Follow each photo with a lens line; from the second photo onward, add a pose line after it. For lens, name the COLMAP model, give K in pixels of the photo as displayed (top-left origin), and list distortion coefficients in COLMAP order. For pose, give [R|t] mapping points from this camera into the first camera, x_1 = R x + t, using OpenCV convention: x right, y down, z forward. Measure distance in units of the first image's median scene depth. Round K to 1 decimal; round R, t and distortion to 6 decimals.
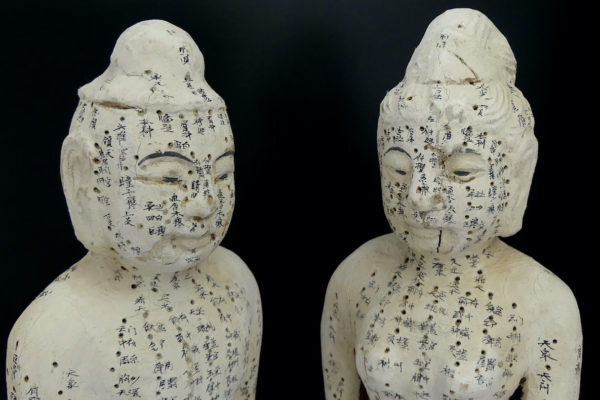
lens RADIAL K [[722.0, 0, 275.7], [0, 722.0, 183.1], [0, 0, 1]] dist [-0.066750, 0.015605]
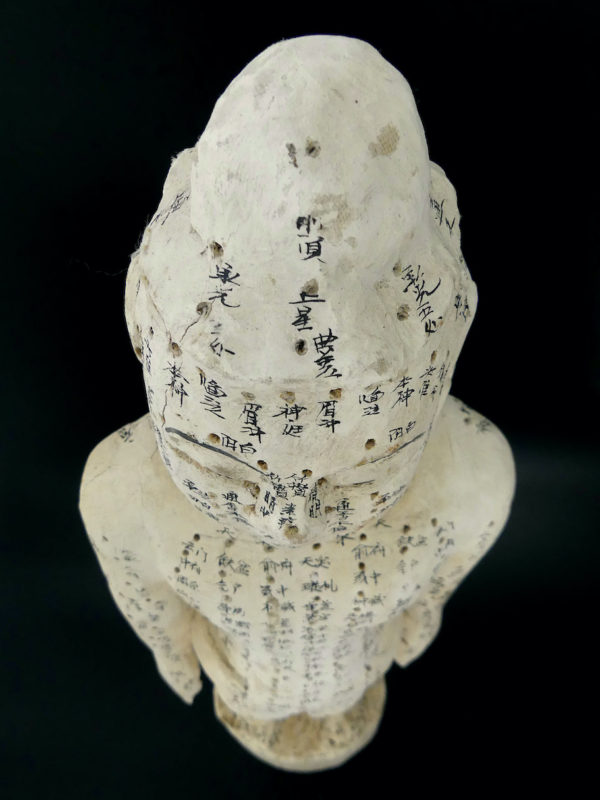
lens RADIAL K [[706.3, 0, 302.3], [0, 706.3, 459.8], [0, 0, 1]] dist [-0.009122, -0.002297]
pose [[0.711395, 0.591981, -0.378783, 0.068126], [-0.126741, 0.638195, 0.759371, -0.372478], [0.691270, -0.492205, 0.529037, 0.757344]]
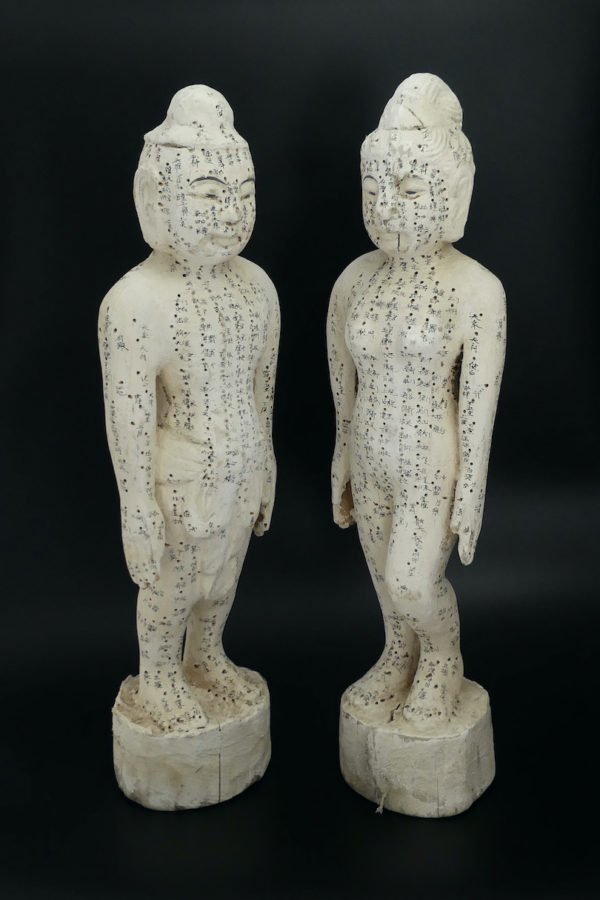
lens RADIAL K [[1261.8, 0, 312.0], [0, 1261.8, 456.3], [0, 0, 1]] dist [-0.079220, 0.030002]
pose [[0.998914, 0.007901, -0.045918, 0.180371], [-0.002632, 0.993513, 0.113685, 0.225796], [0.046518, -0.113441, 0.992455, -1.573862]]
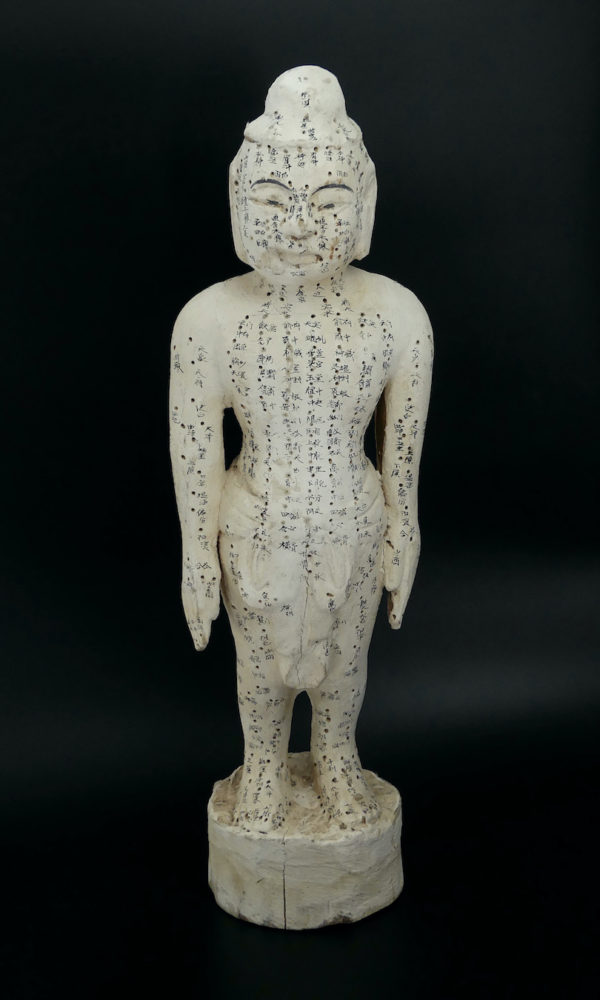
lens RADIAL K [[1610.4, 0, 281.6], [0, 1610.4, 498.8], [0, 0, 1]] dist [-0.088897, -0.048750]
pose [[0.721072, 0.202963, -0.662466, 1.717514], [-0.111952, 0.977699, 0.177686, 0.000989], [0.683756, -0.053960, 0.727713, -0.974442]]
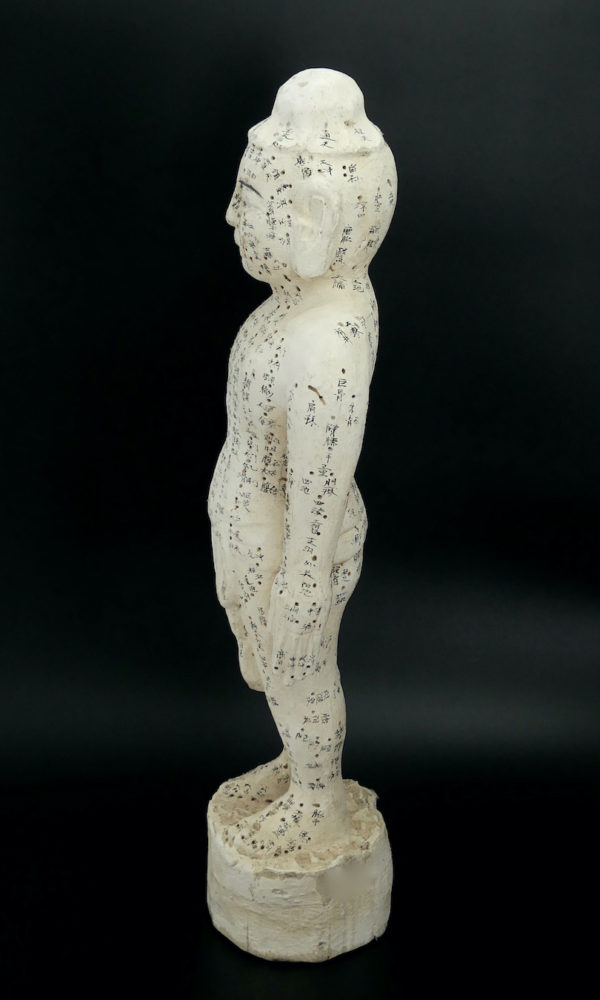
lens RADIAL K [[1610.4, 0, 281.6], [0, 1610.4, 498.8], [0, 0, 1]] dist [-0.088897, -0.048750]
pose [[-0.673440, 0.219929, -0.705769, 1.830680], [-0.215681, 0.854726, 0.472149, -0.842602], [0.707078, 0.470185, -0.528173, 2.671331]]
